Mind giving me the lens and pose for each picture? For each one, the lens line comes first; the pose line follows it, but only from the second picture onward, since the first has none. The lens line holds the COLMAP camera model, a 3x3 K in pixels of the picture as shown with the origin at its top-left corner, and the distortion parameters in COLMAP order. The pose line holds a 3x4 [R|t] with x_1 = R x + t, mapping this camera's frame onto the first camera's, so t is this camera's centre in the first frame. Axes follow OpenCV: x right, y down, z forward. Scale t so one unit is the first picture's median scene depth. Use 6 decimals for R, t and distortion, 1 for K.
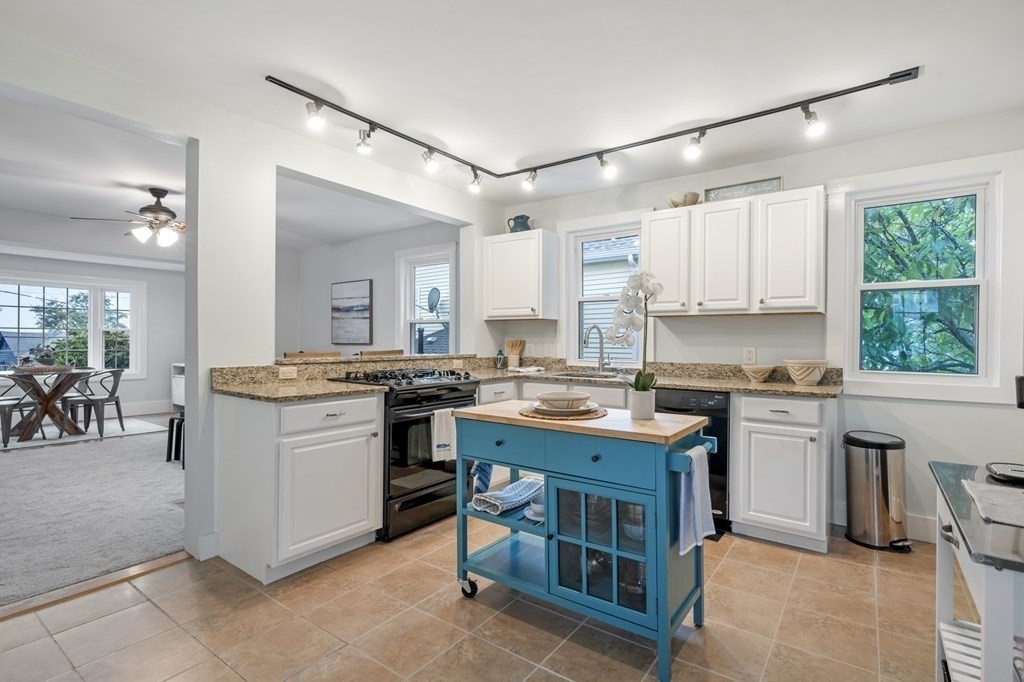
lens RADIAL K [[490.4, 0, 512.0], [0, 490.4, 341.0], [0, 0, 1]] dist [-0.002417, -0.000429]
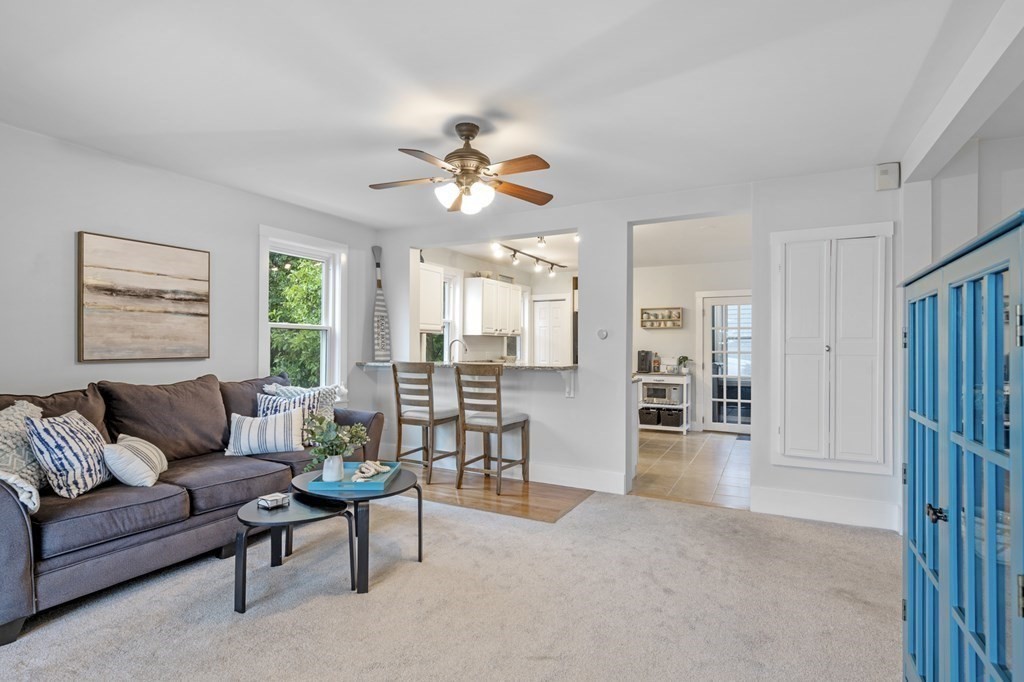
lens RADIAL K [[519.4, 0, 511.8], [0, 519.4, 347.6], [0, 0, 1]] dist [-0.002981, -0.001204]
pose [[-0.159244, -0.007411, 0.987211, -1.411263], [-0.000206, 0.999972, 0.007474, -0.016906], [-0.987239, 0.000987, -0.159241, 1.046020]]
